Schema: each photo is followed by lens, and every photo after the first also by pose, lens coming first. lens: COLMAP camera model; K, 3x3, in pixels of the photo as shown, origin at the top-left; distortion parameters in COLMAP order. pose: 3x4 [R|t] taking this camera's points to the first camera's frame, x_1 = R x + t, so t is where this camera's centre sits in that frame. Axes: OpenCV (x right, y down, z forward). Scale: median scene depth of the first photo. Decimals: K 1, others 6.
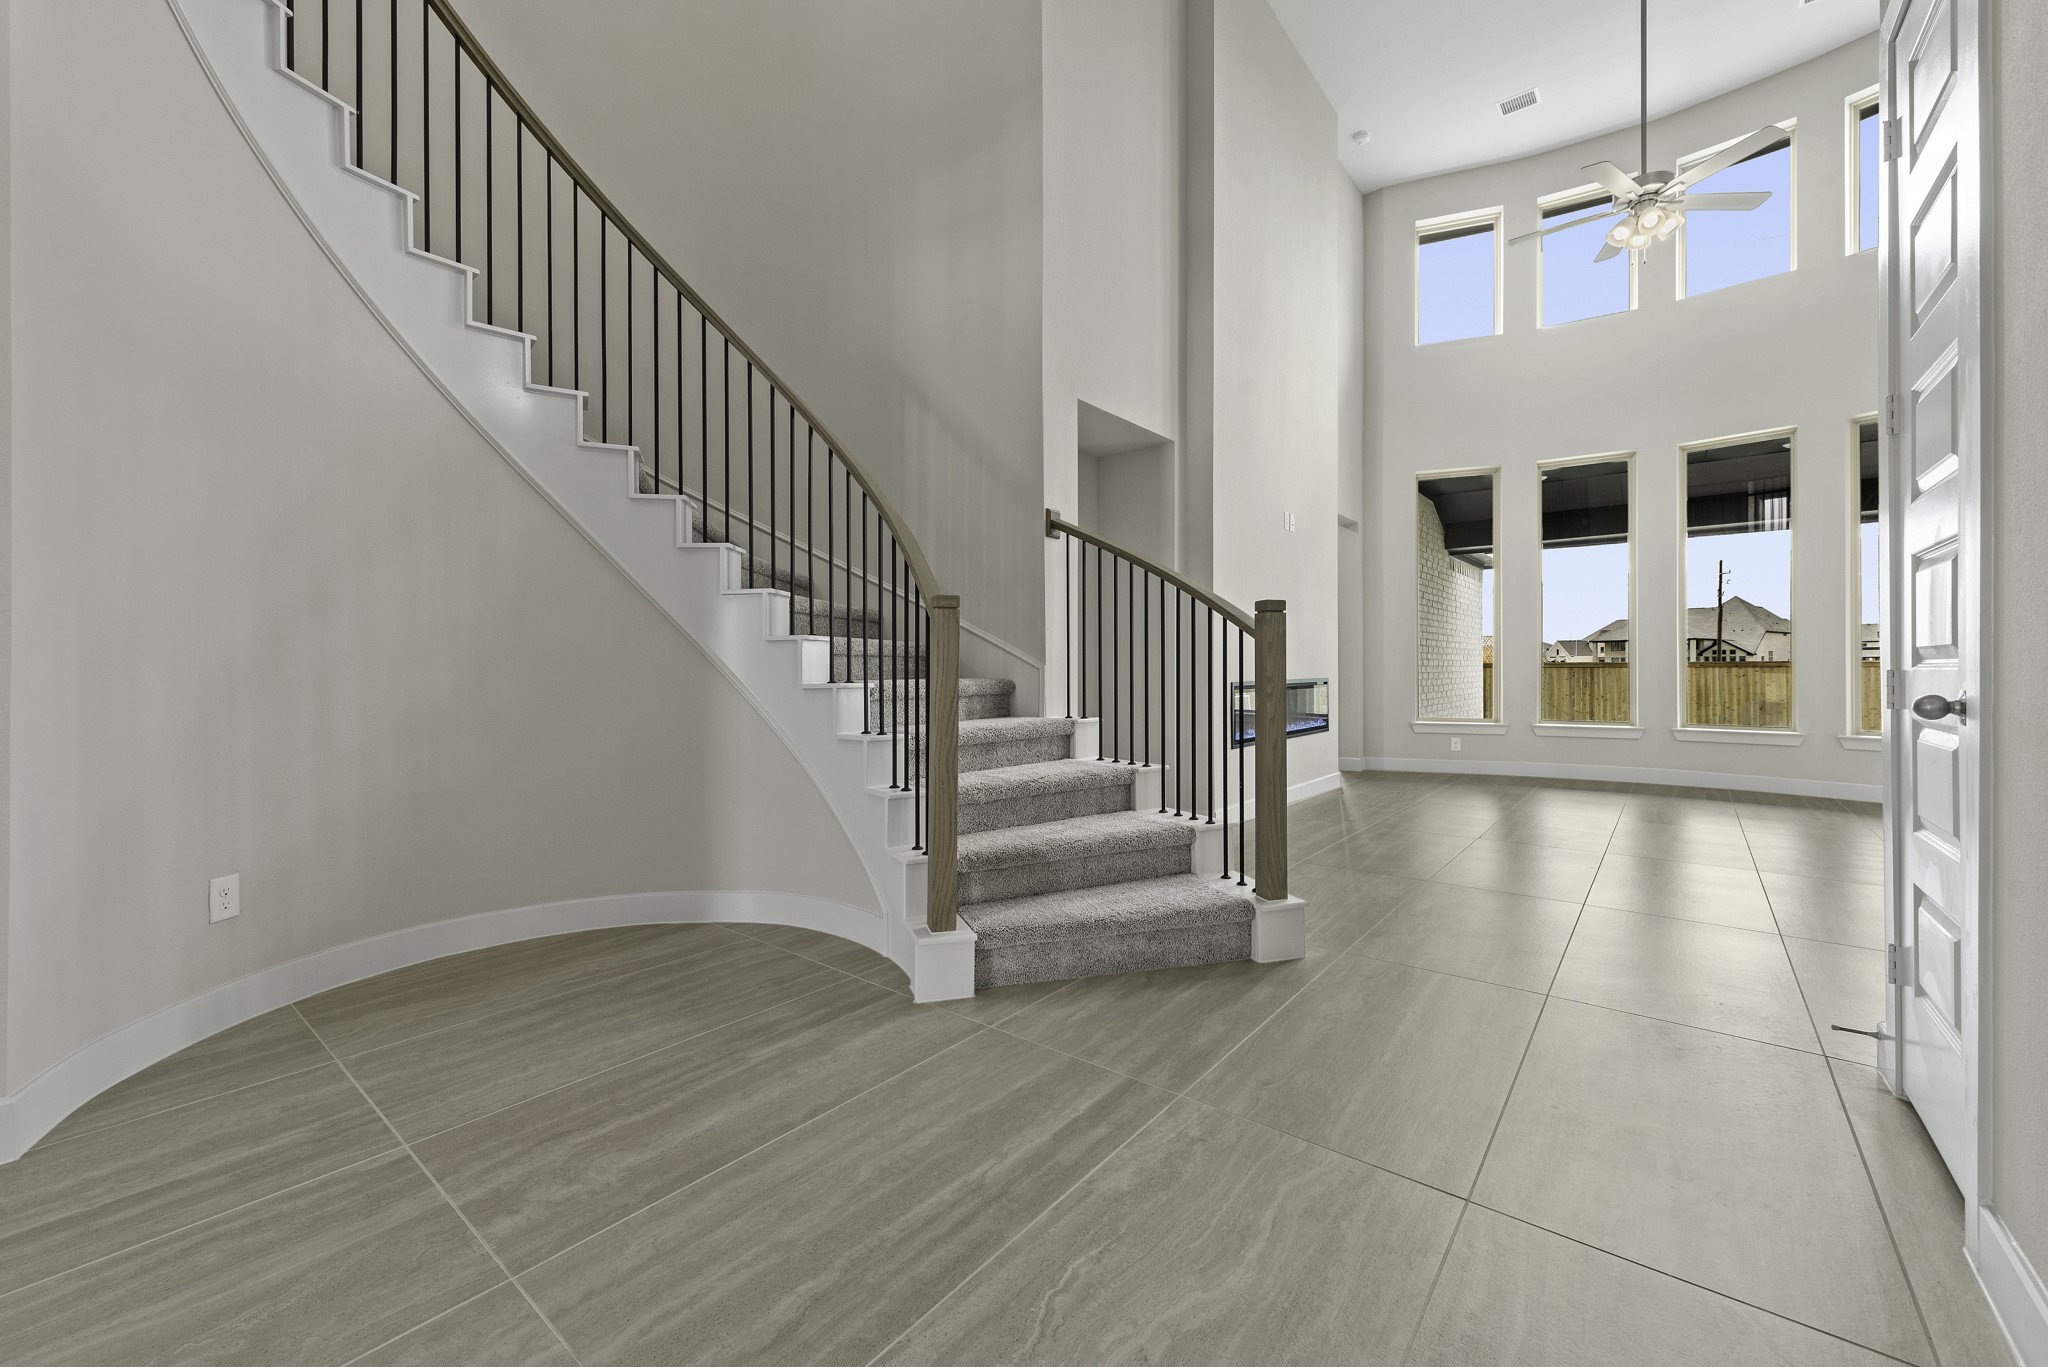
lens RADIAL K [[803.4, 0, 1028.7], [0, 803.4, 677.1], [0, 0, 1]] dist [0.013668, -0.003990]
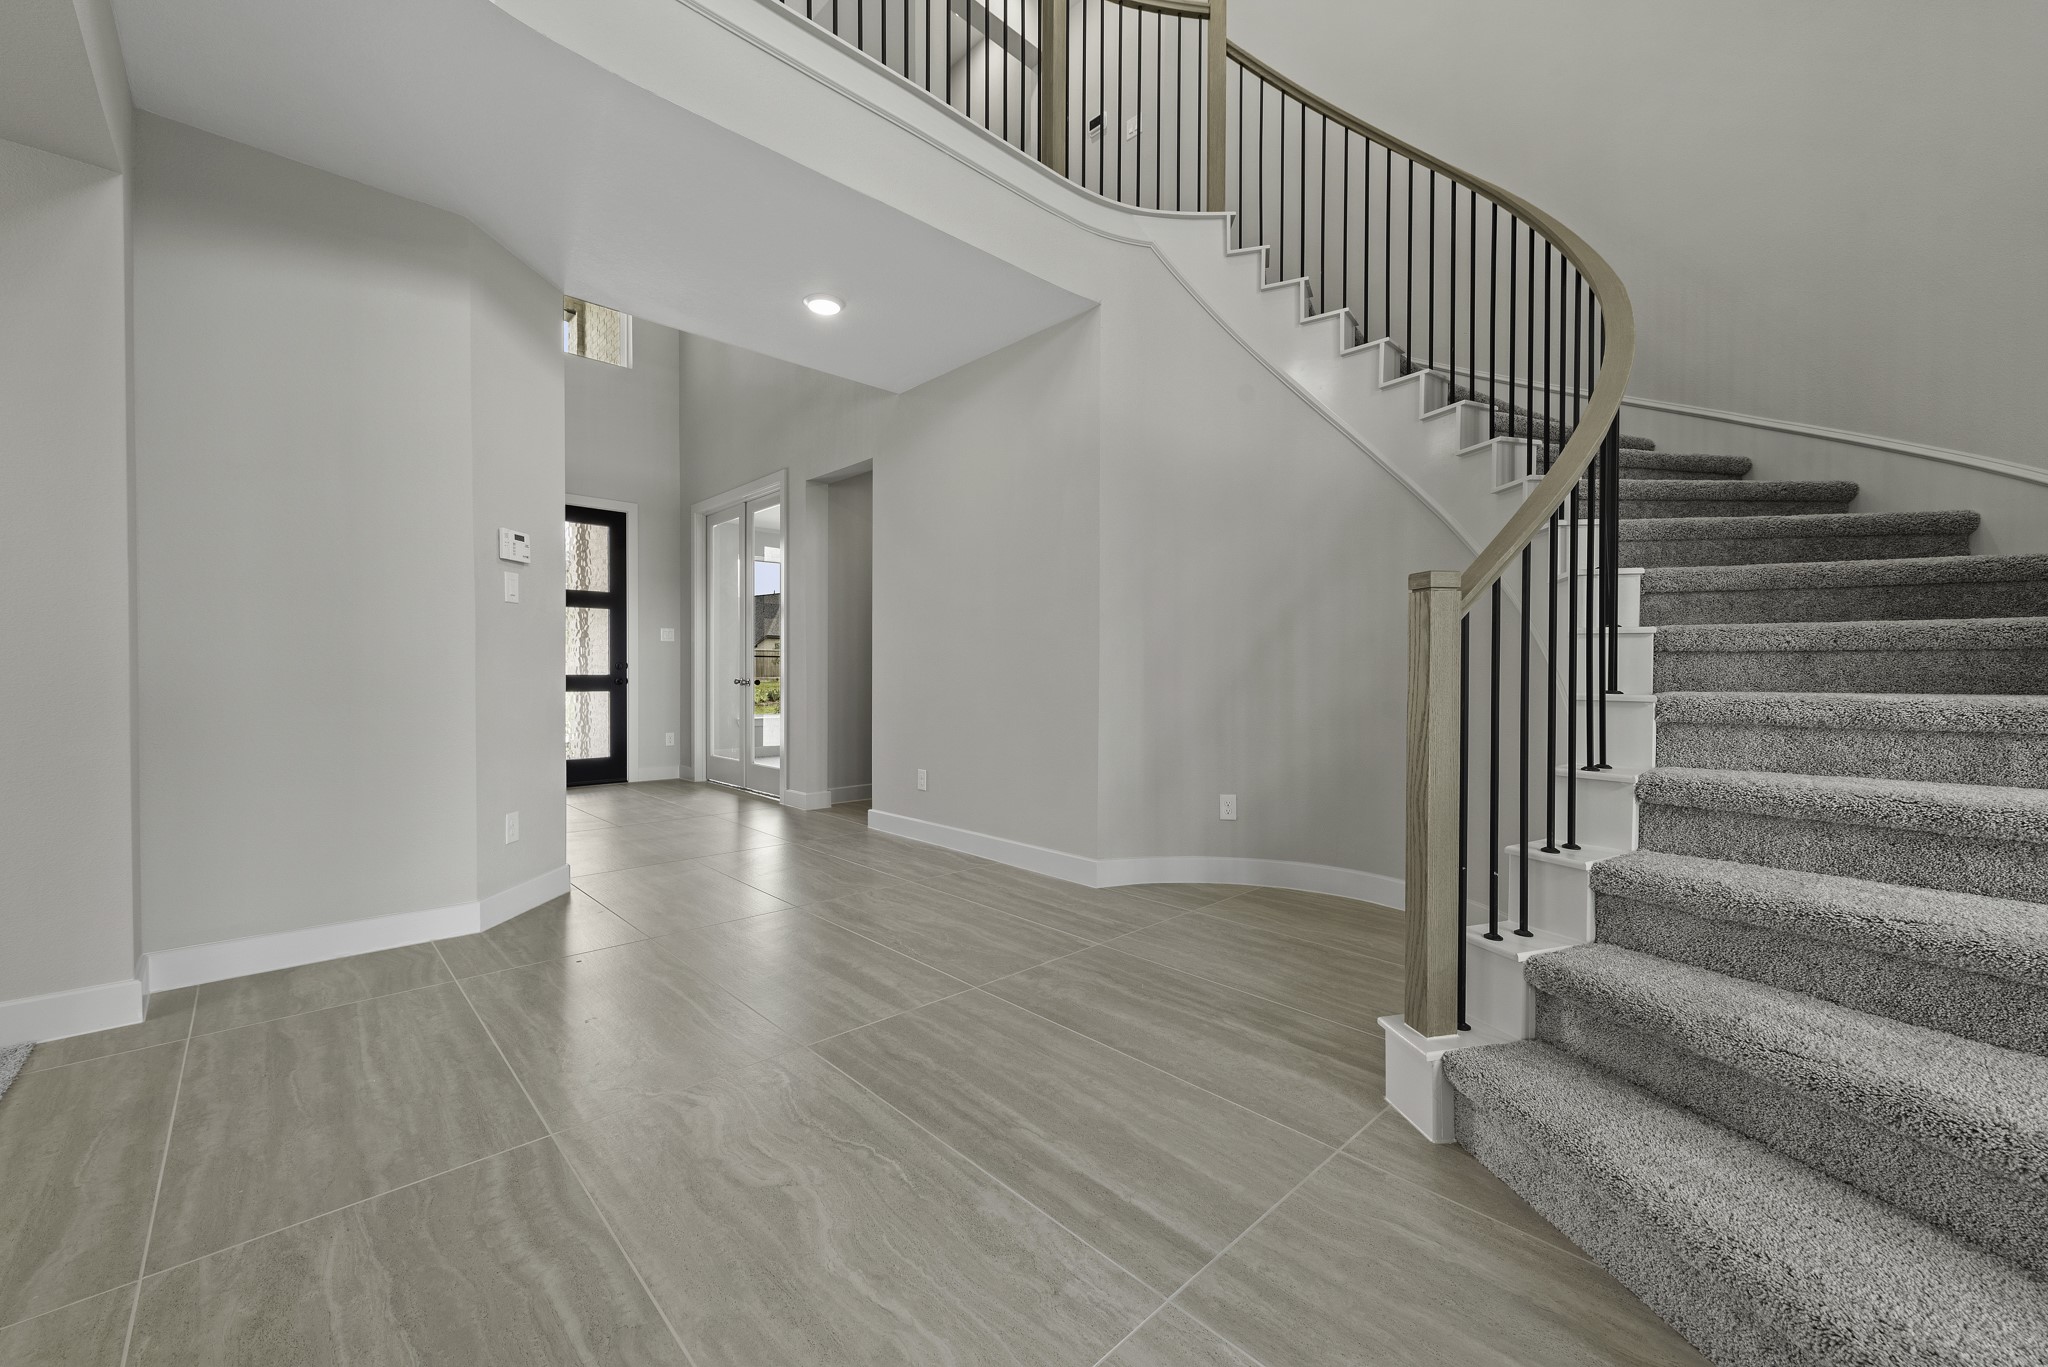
lens RADIAL K [[801.2, 0, 1028.5], [0, 801.2, 680.7], [0, 0, 1]] dist [0.006422, -0.000482]
pose [[-0.132147, 0.011624, -0.991162, 0.826216], [-0.011163, 0.999850, 0.013215, -0.011391], [0.991167, 0.012810, -0.131997, 0.915762]]
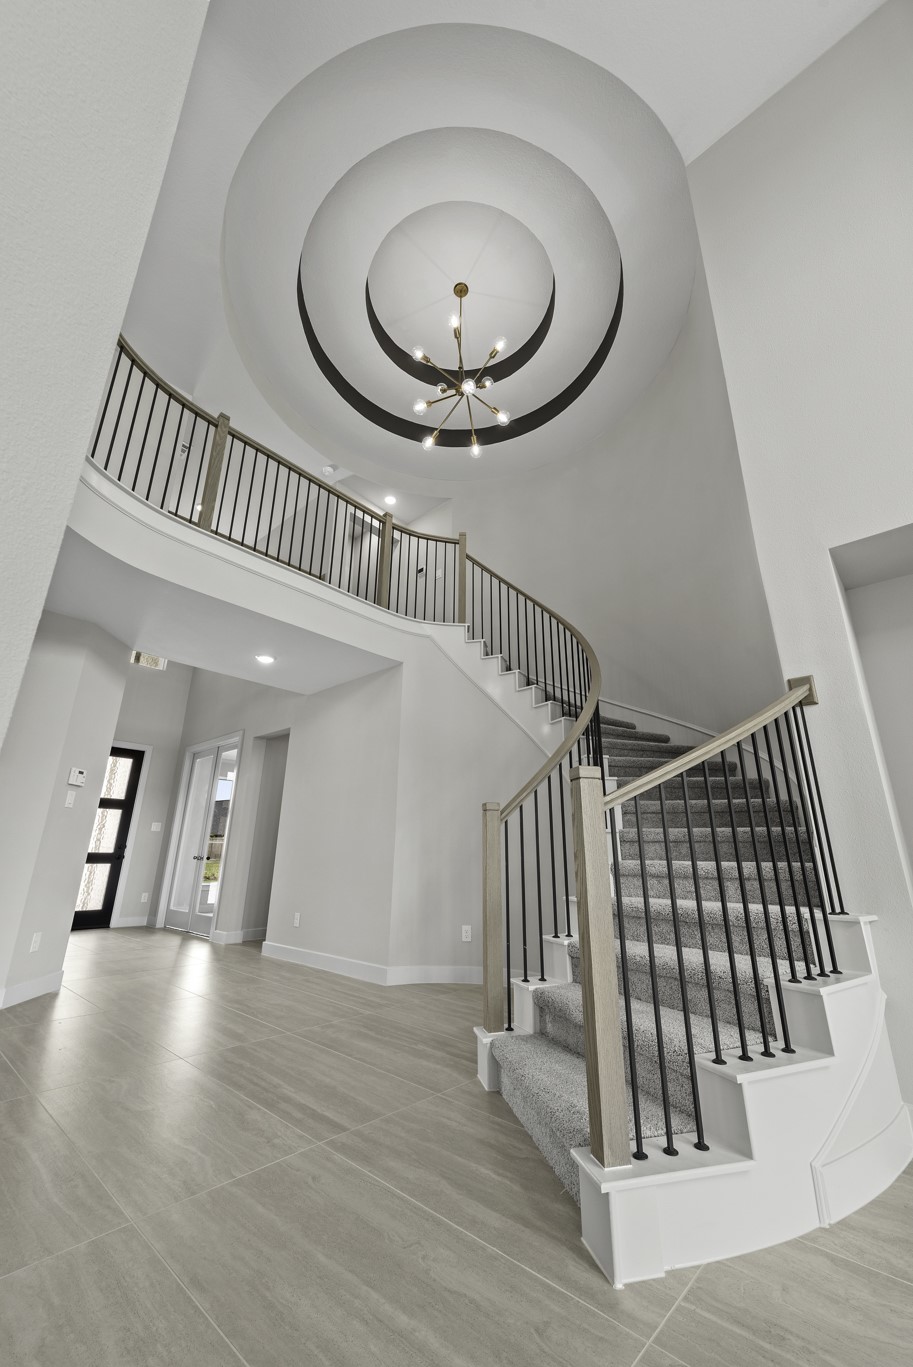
lens RADIAL K [[536.3, 0, 457.5], [0, 536.3, 679.9], [0, 0, 1]] dist [0.013668, -0.003990]
pose [[-0.065641, -0.314047, -0.947136, 1.320582], [-0.022182, 0.949407, -0.313263, 0.010326], [0.997597, 0.000447, -0.069286, 1.256316]]
